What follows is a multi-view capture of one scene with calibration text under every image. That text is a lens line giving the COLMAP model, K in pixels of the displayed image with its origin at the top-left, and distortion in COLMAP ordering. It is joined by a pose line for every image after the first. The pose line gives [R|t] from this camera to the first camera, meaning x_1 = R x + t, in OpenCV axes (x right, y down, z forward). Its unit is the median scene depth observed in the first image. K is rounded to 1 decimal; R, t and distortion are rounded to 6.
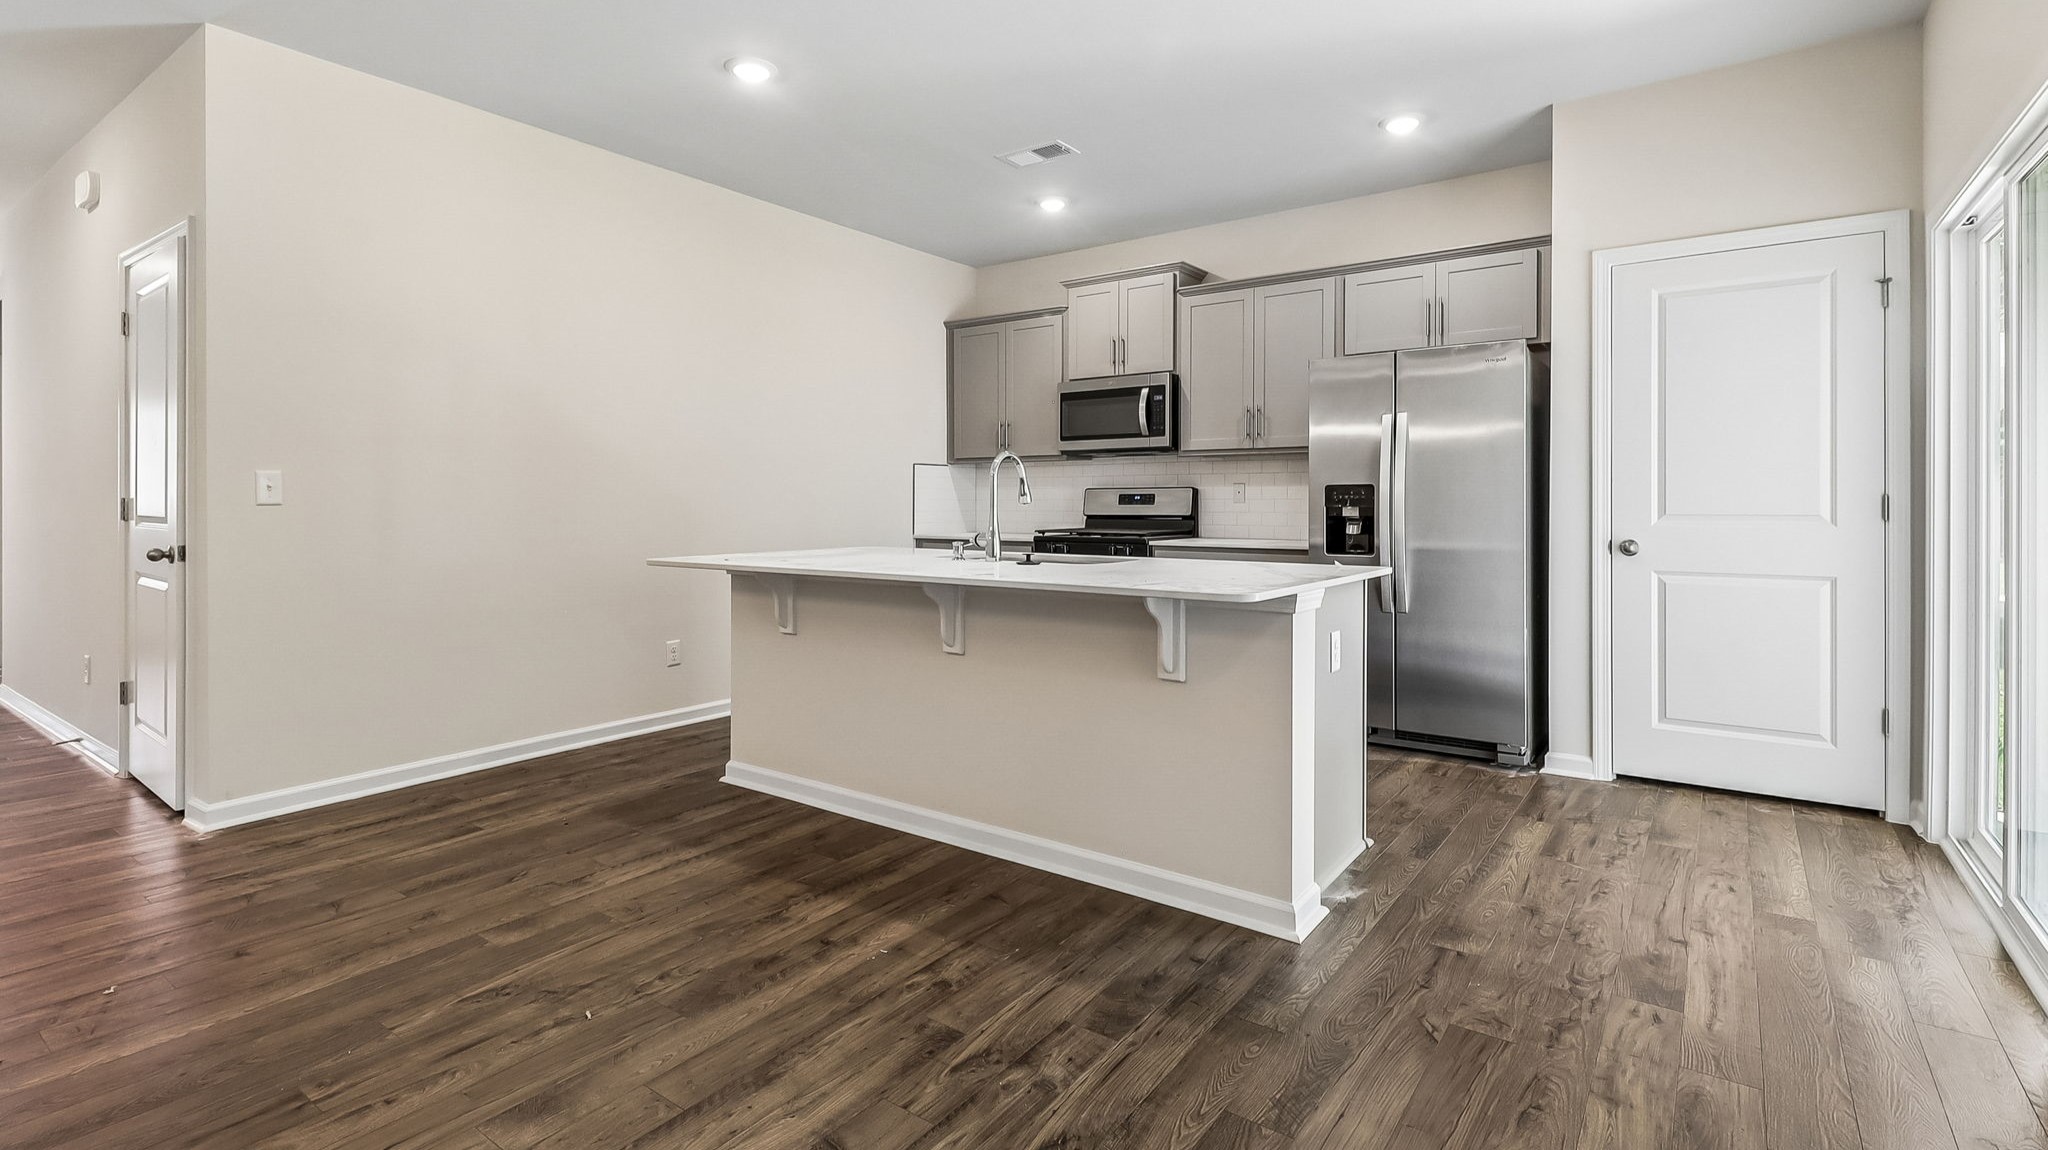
lens RADIAL K [[948.7, 0, 1031.5], [0, 948.7, 505.9], [0, 0, 1]] dist [0.008923, -0.002443]
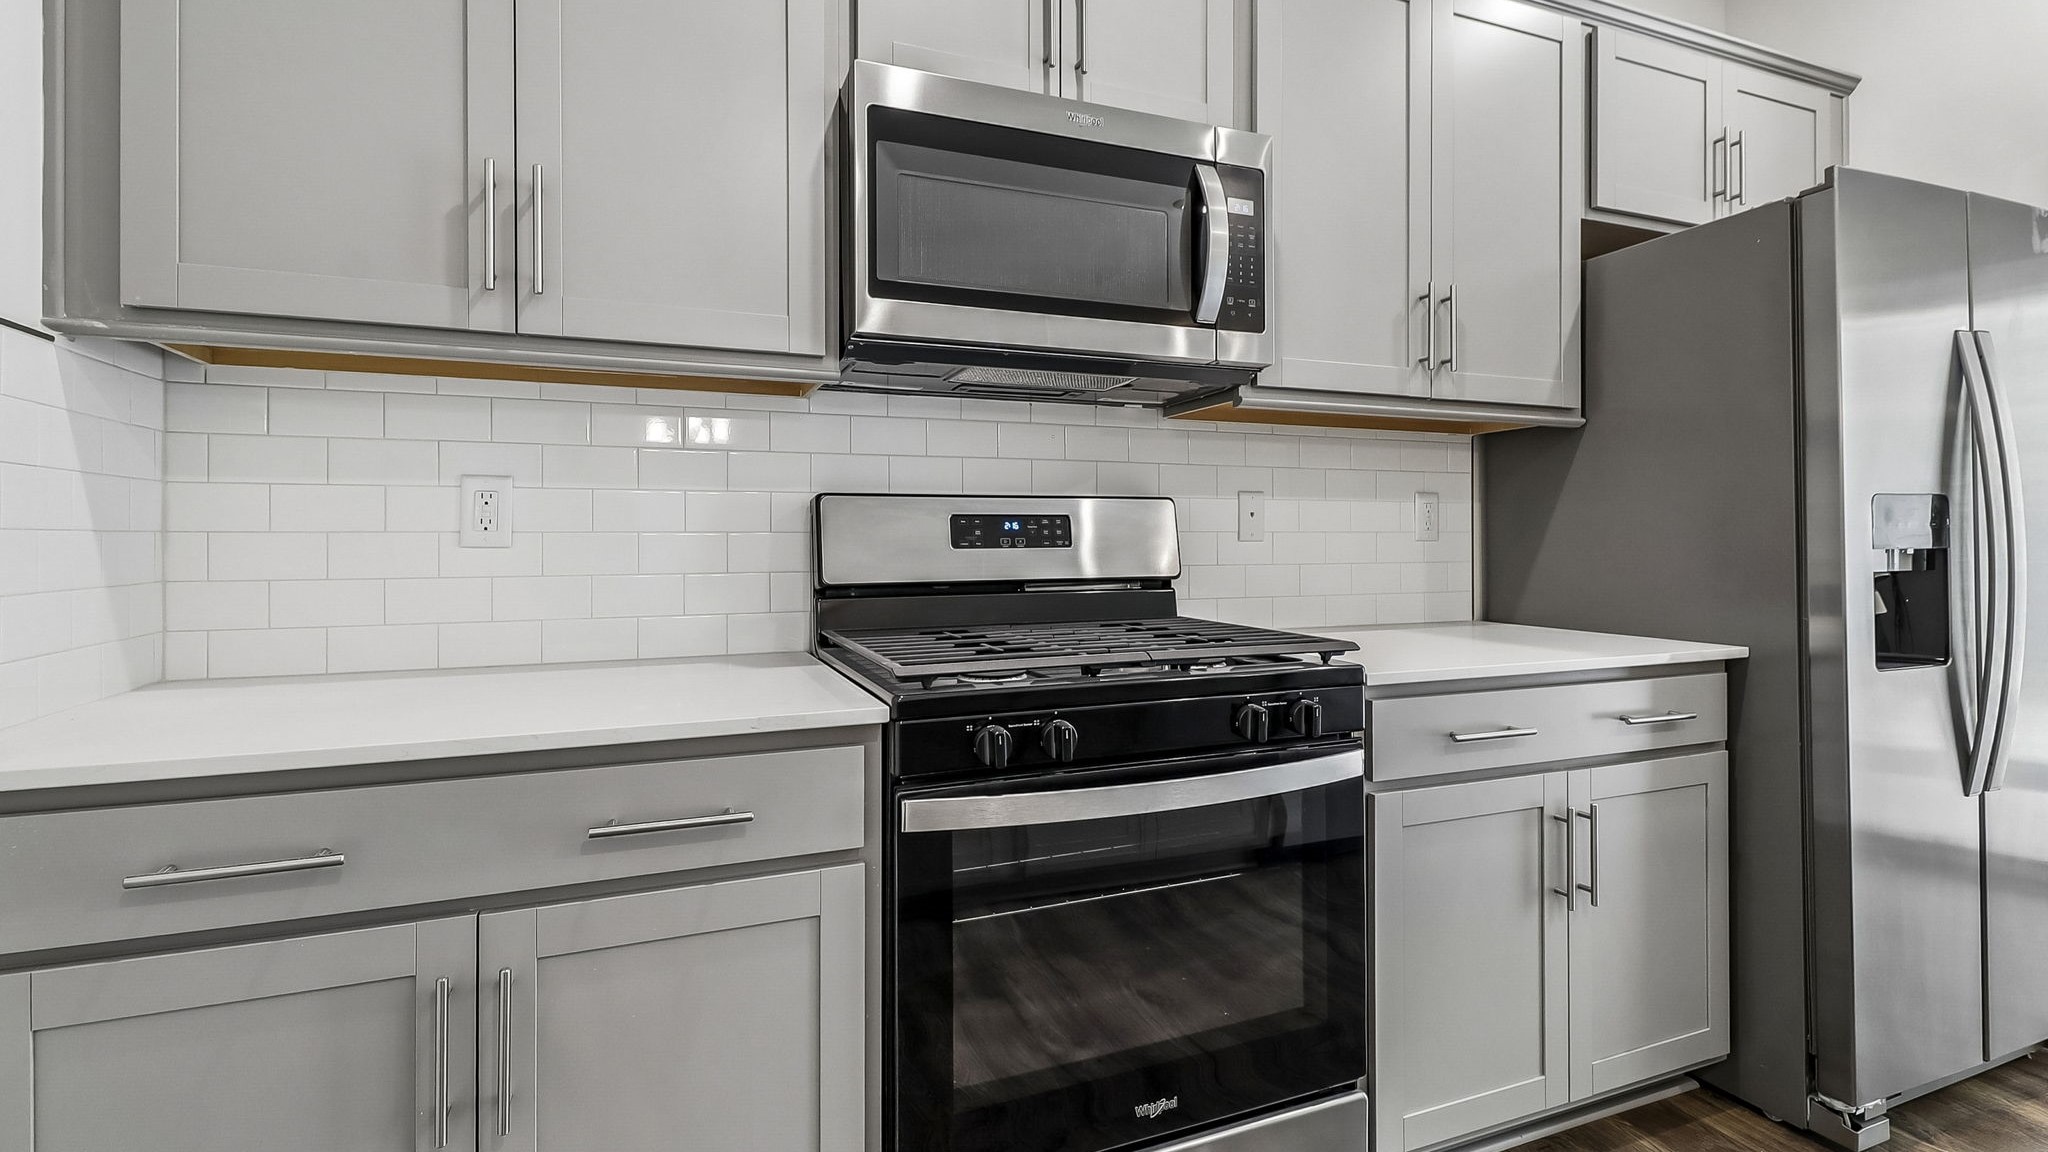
lens RADIAL K [[948.7, 0, 1017.2], [0, 948.7, 539.9], [0, 0, 1]] dist [0.008923, -0.002443]
pose [[0.541114, -0.005720, 0.840930, -0.208890], [0.004611, 0.999982, 0.003835, -0.006873], [-0.840936, 0.001802, 0.541131, 1.093208]]
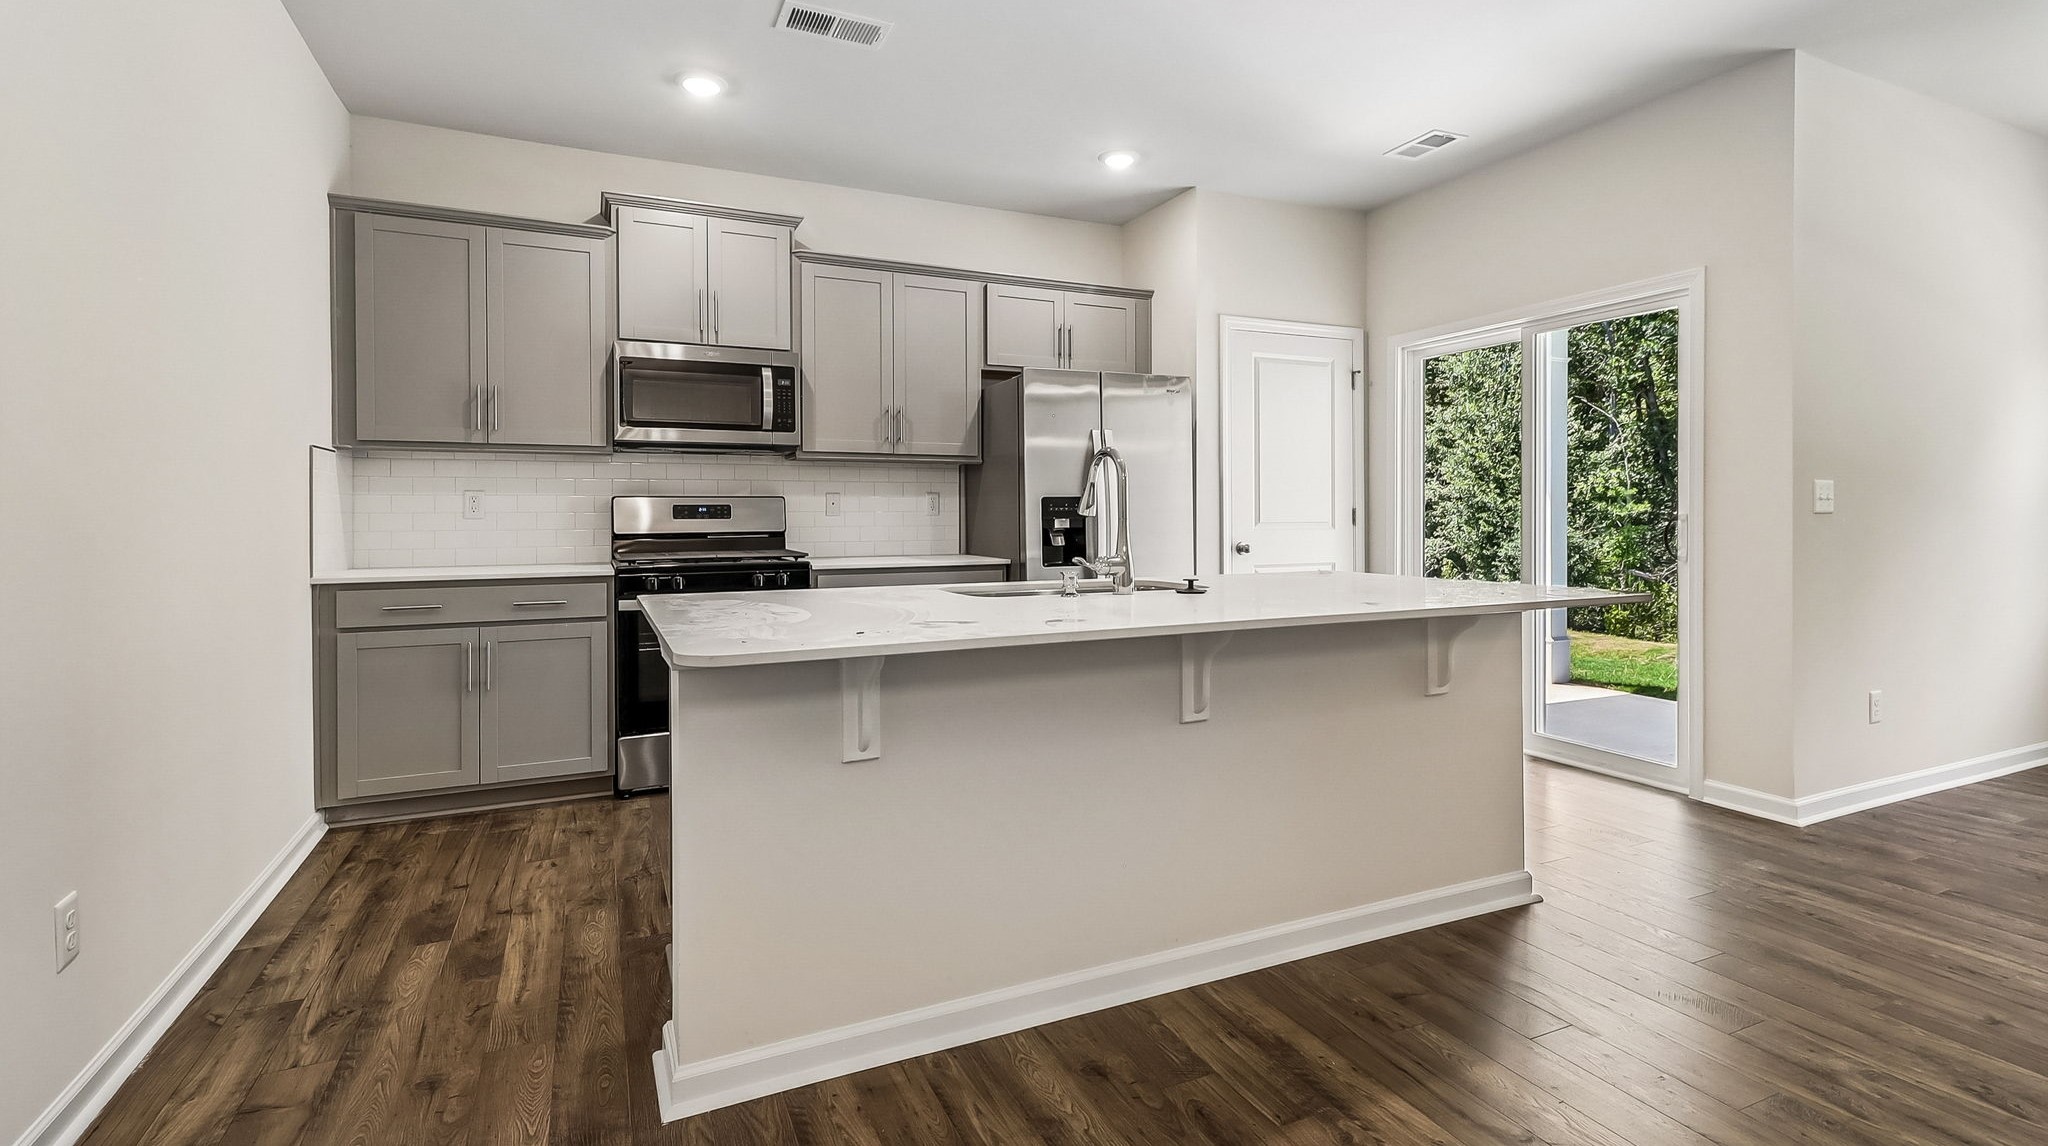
lens RADIAL K [[948.7, 0, 1037.1], [0, 948.7, 517.4], [0, 0, 1]] dist [0.008923, -0.002443]
pose [[0.486825, -0.009247, 0.873450, -0.555265], [0.005990, 0.999956, 0.007248, -0.008468], [-0.873479, 0.001703, 0.486859, 0.530157]]
